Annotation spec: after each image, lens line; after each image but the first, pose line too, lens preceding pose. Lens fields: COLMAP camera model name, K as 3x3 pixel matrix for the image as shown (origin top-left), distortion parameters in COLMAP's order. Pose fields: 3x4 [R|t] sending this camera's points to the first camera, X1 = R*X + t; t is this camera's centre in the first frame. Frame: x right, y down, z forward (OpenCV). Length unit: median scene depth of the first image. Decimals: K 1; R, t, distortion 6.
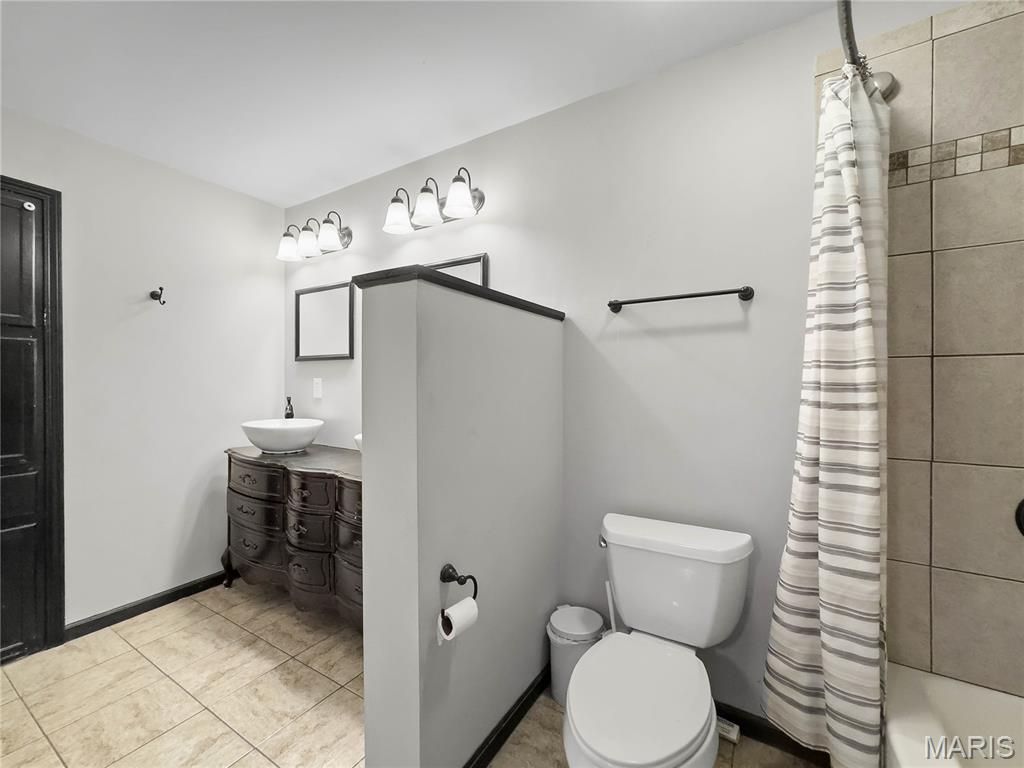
lens RADIAL K [[424.3, 0, 519.7], [0, 424.3, 383.7], [0, 0, 1]] dist [-0.018314, 0.006326]
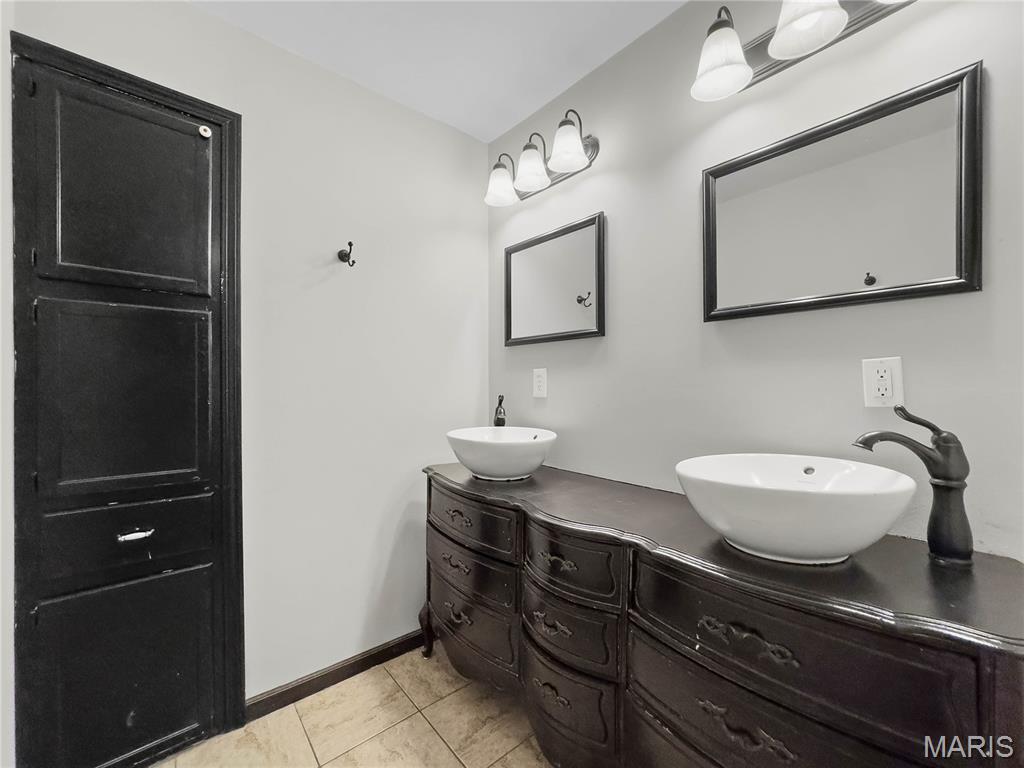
lens RADIAL K [[410.1, 0, 514.5], [0, 410.1, 391.3], [0, 0, 1]] dist [-0.022545, 0.000409]
pose [[0.949328, 0.004269, -0.314258, -0.413219], [-0.002658, 0.999981, 0.005556, 0.026388], [0.314276, -0.004439, 0.949321, 0.478237]]
